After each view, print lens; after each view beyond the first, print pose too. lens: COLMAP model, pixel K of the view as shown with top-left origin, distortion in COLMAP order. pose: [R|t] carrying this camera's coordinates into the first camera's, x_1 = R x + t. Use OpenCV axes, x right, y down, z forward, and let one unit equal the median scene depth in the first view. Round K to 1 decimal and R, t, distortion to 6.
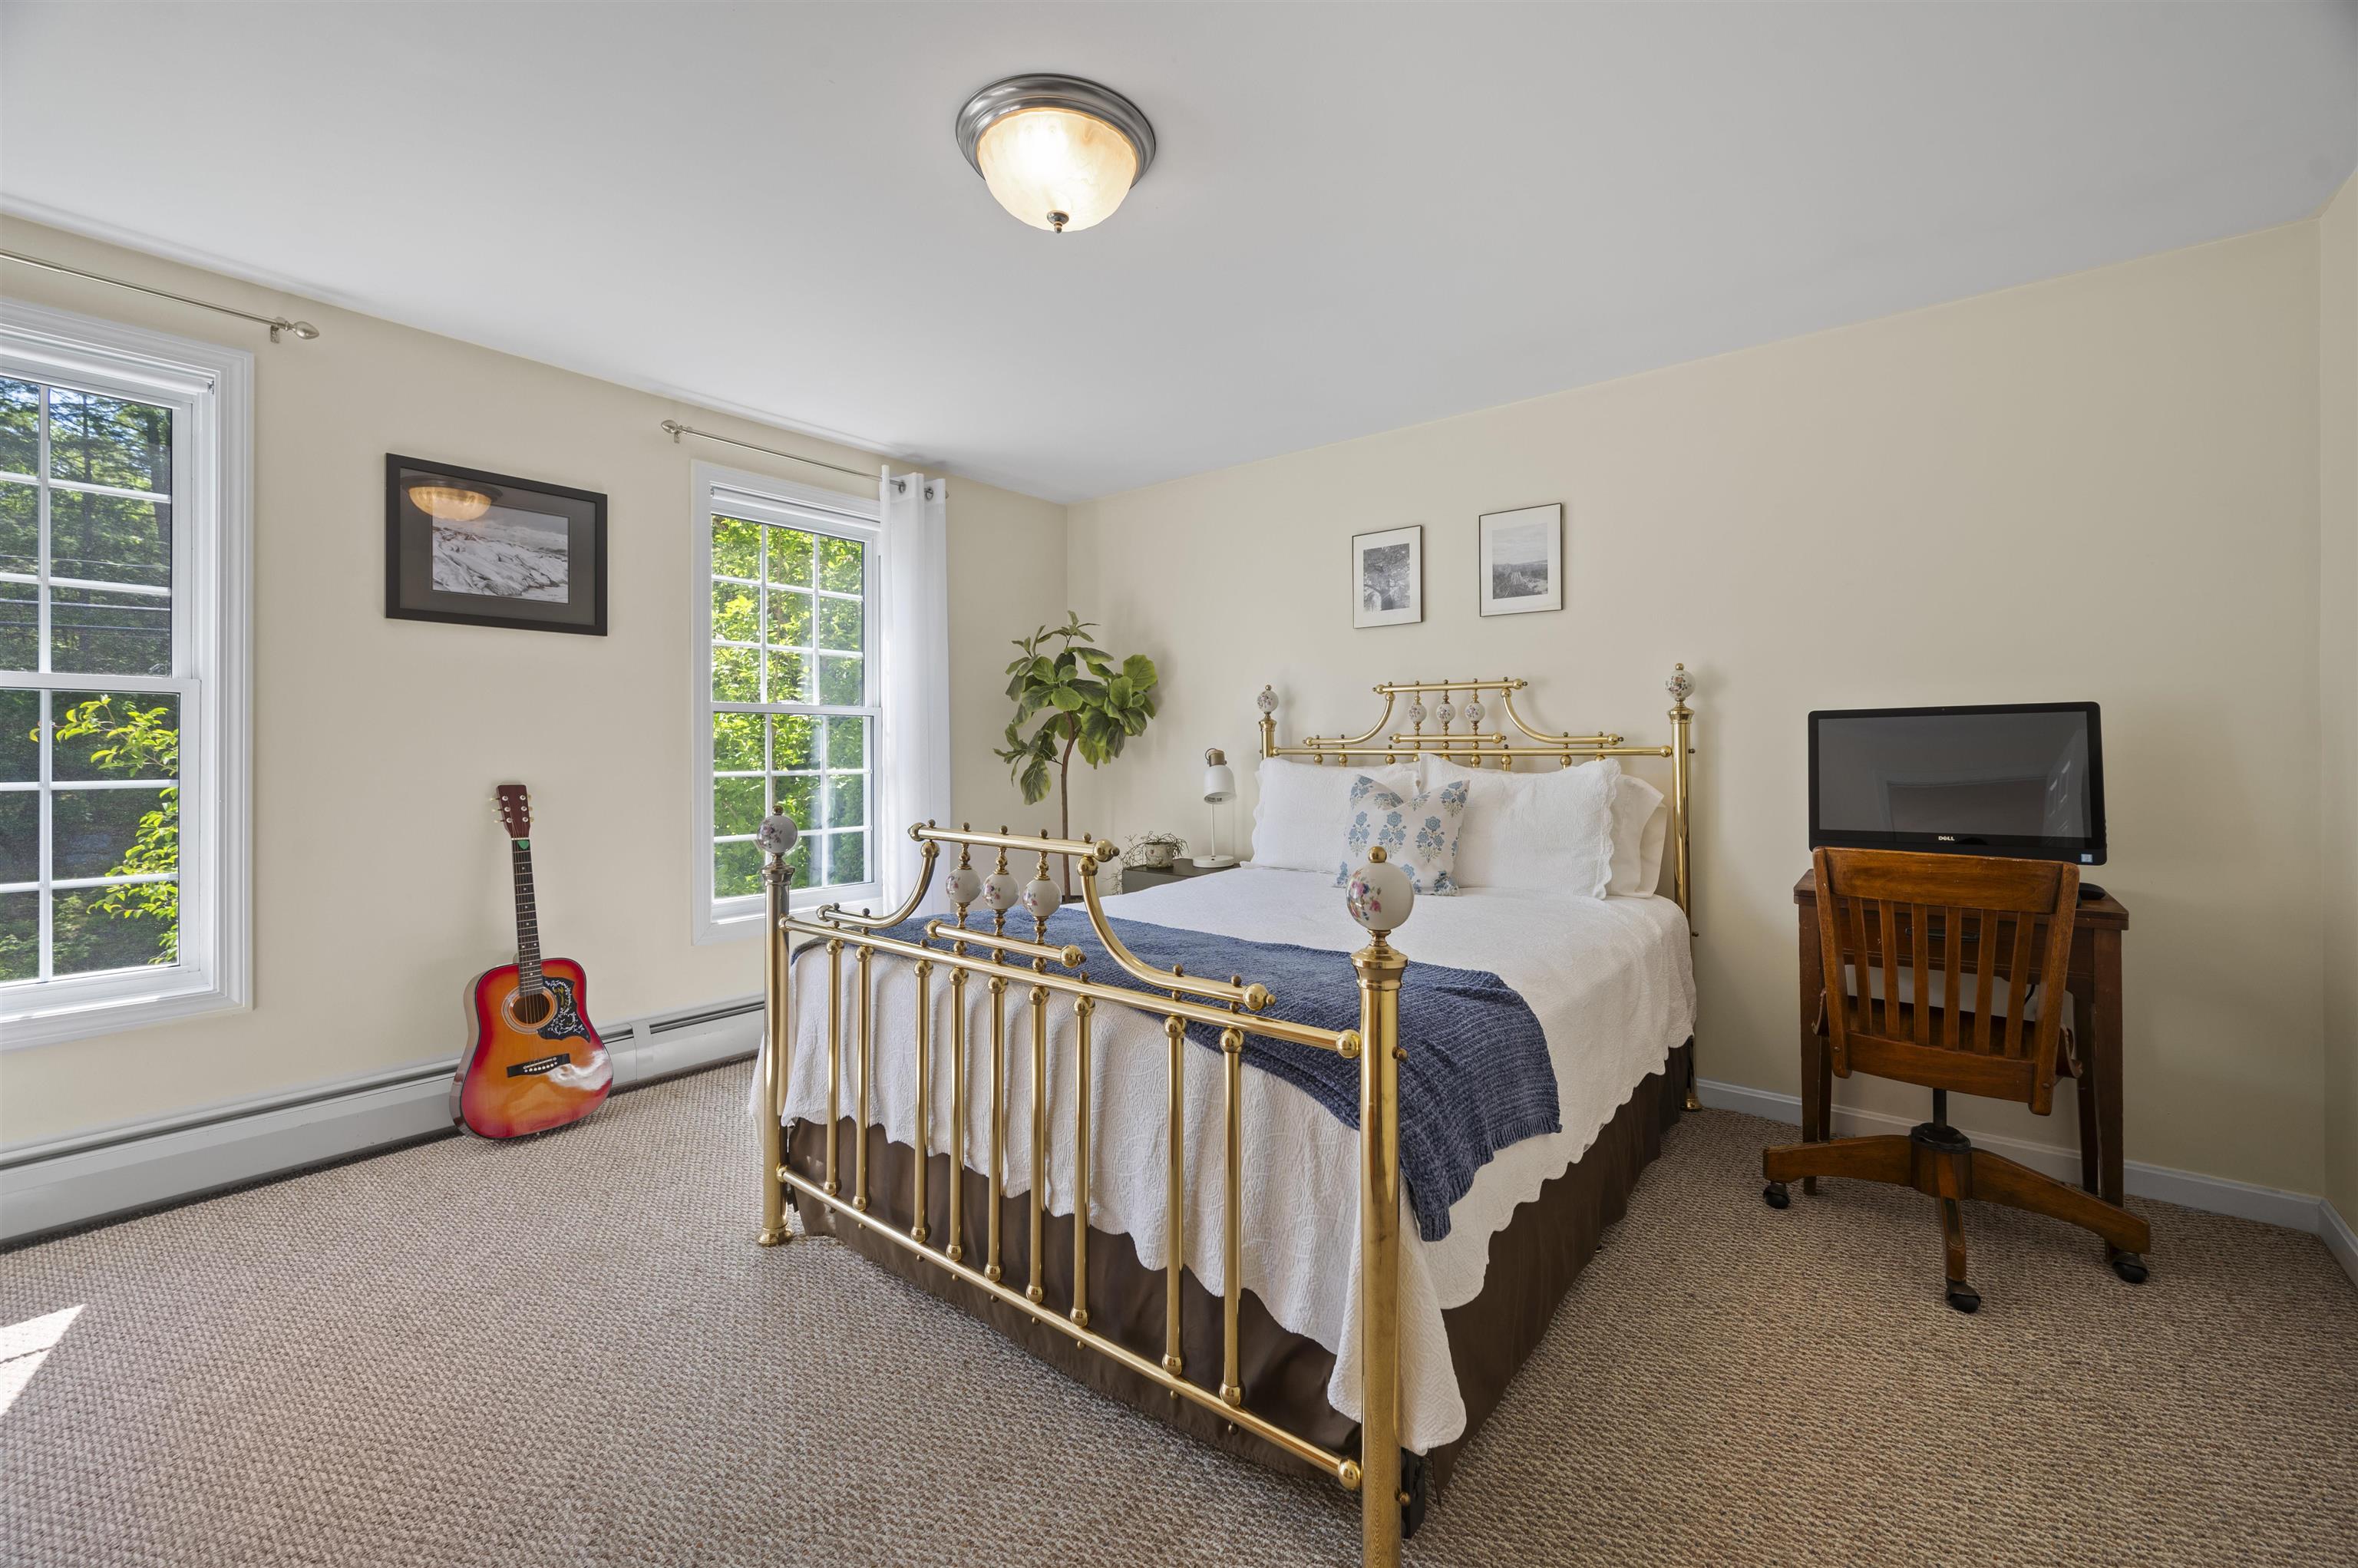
lens RADIAL K [[946.4, 0, 1174.3], [0, 946.4, 741.5], [0, 0, 1]] dist [0.001125, -0.000073]
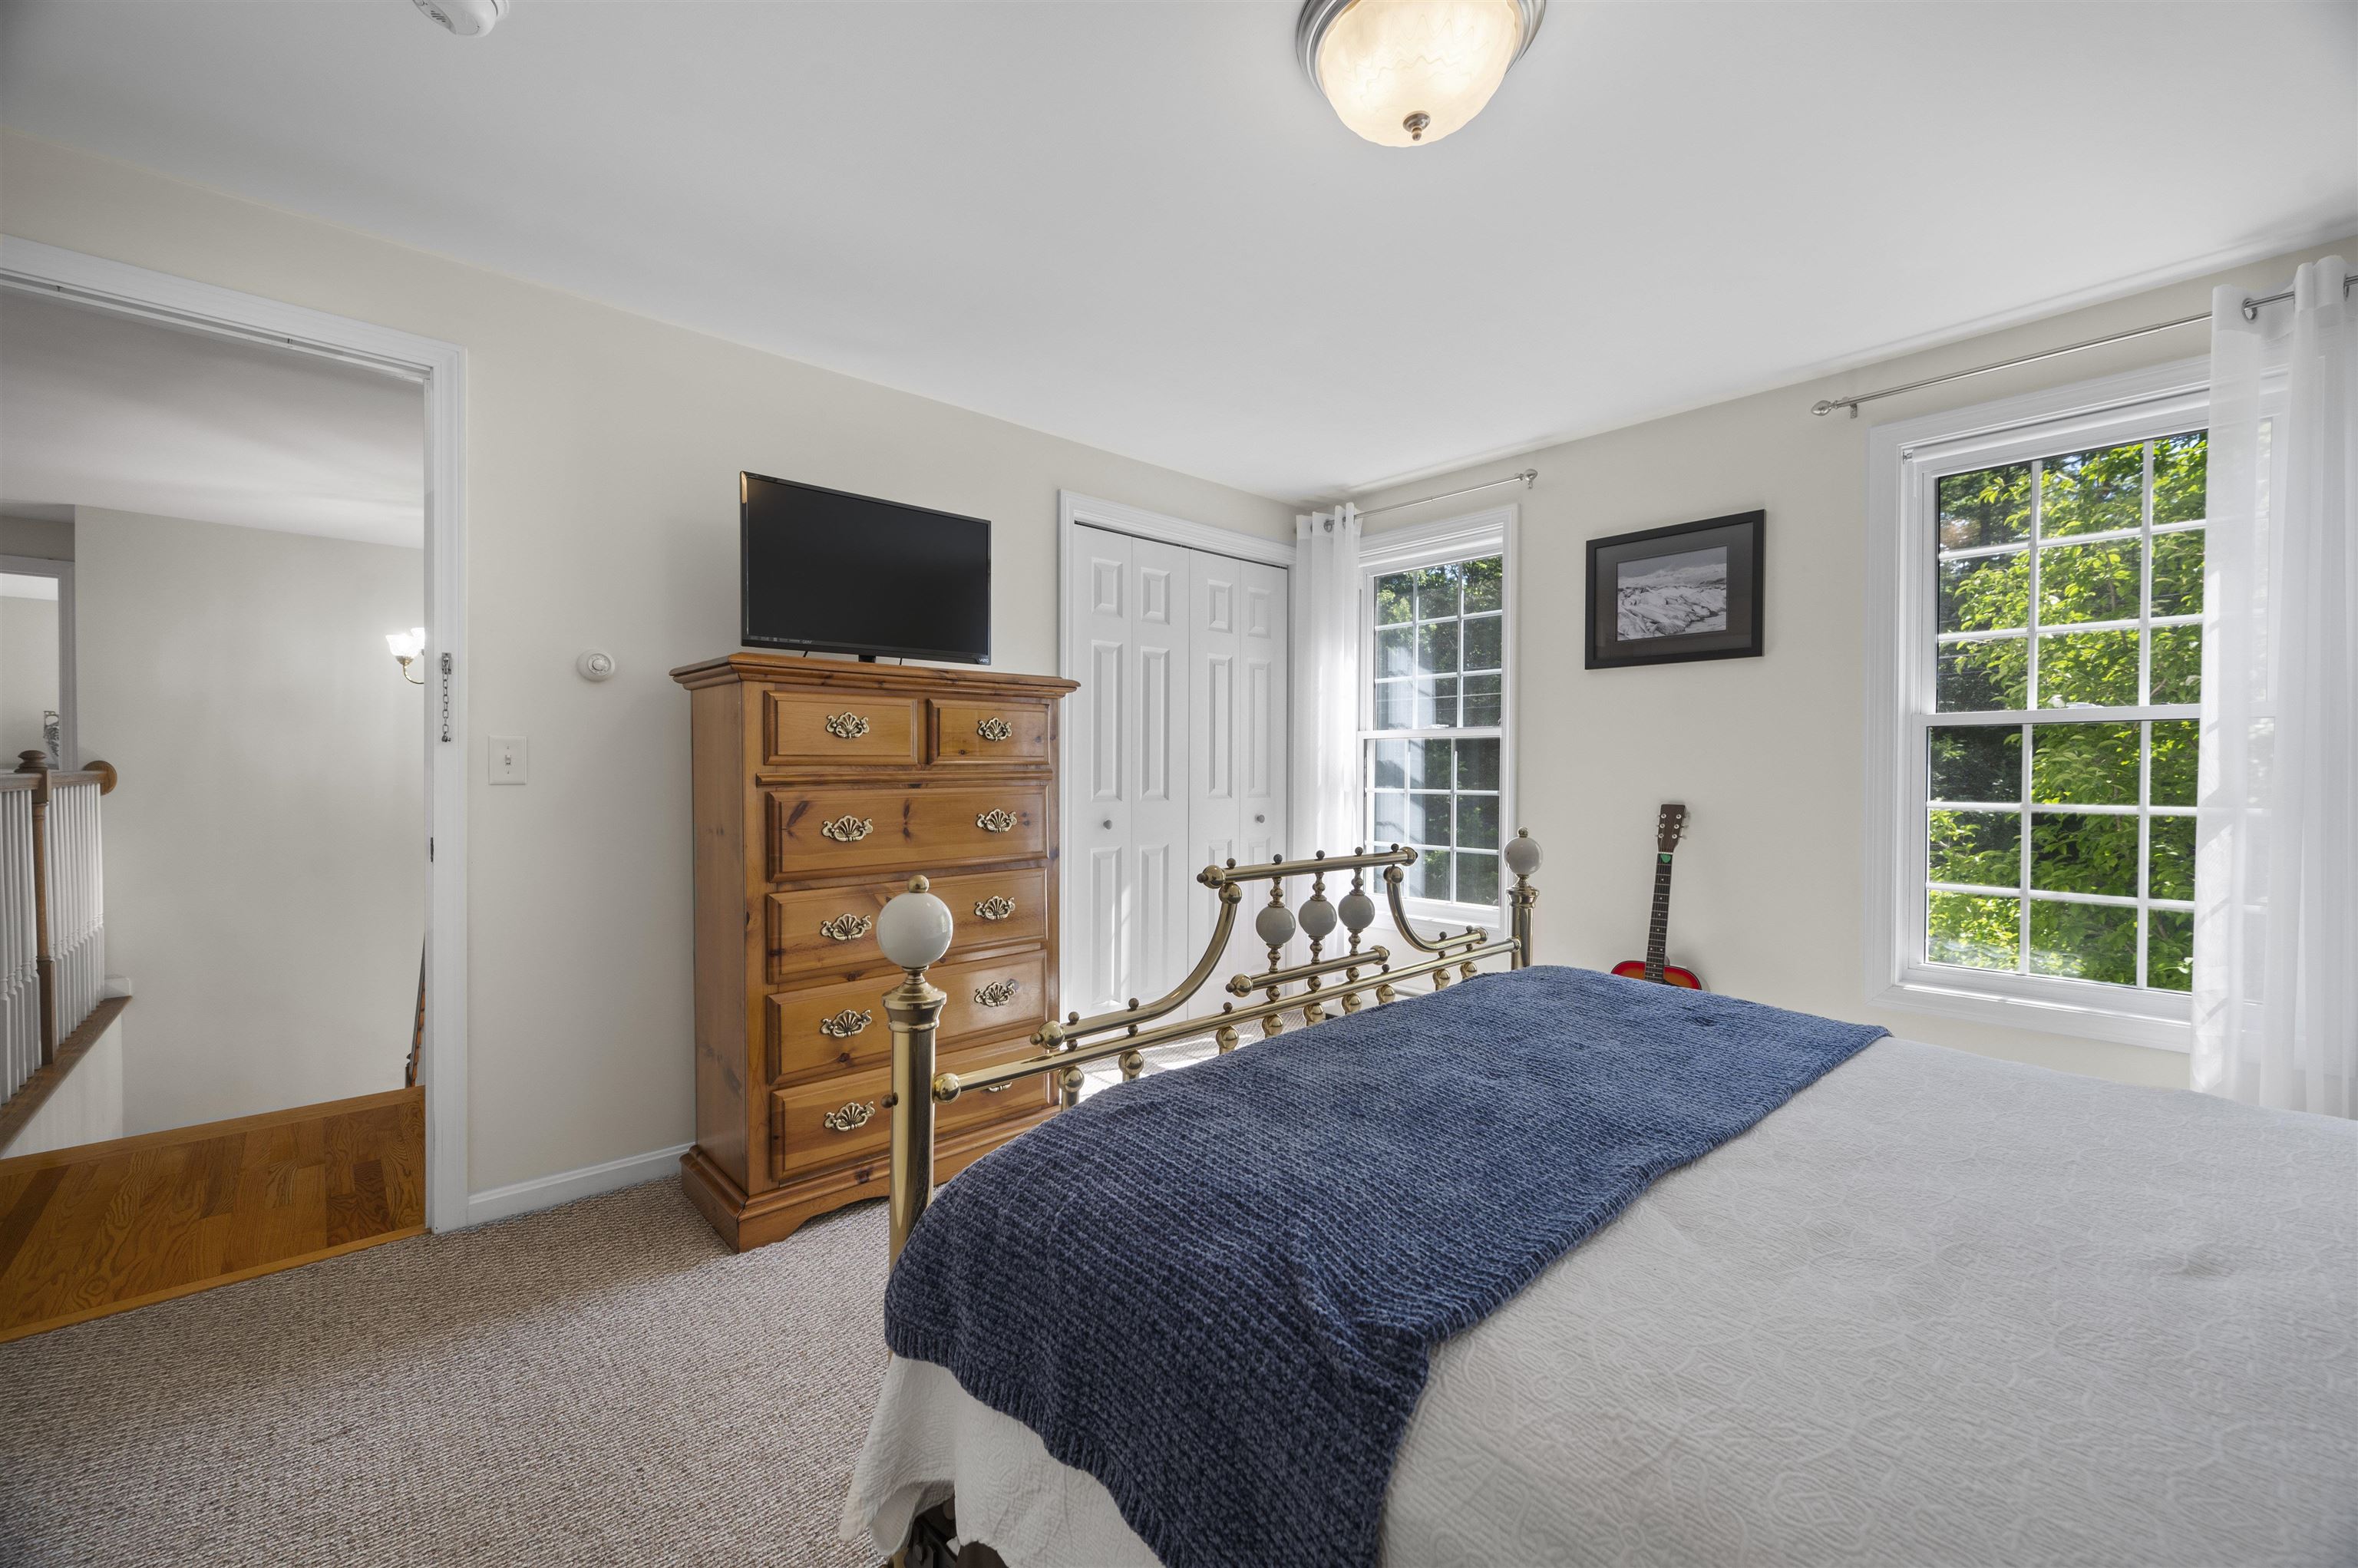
lens RADIAL K [[943.4, 0, 1180.4], [0, 943.4, 782.3], [0, 0, 1]] dist [0.011195, 0.000059]
pose [[-0.138325, 0.012064, -0.990313, 0.468970], [0.001158, 0.999927, 0.012019, 0.005838], [0.990386, 0.000516, -0.138329, 0.573685]]
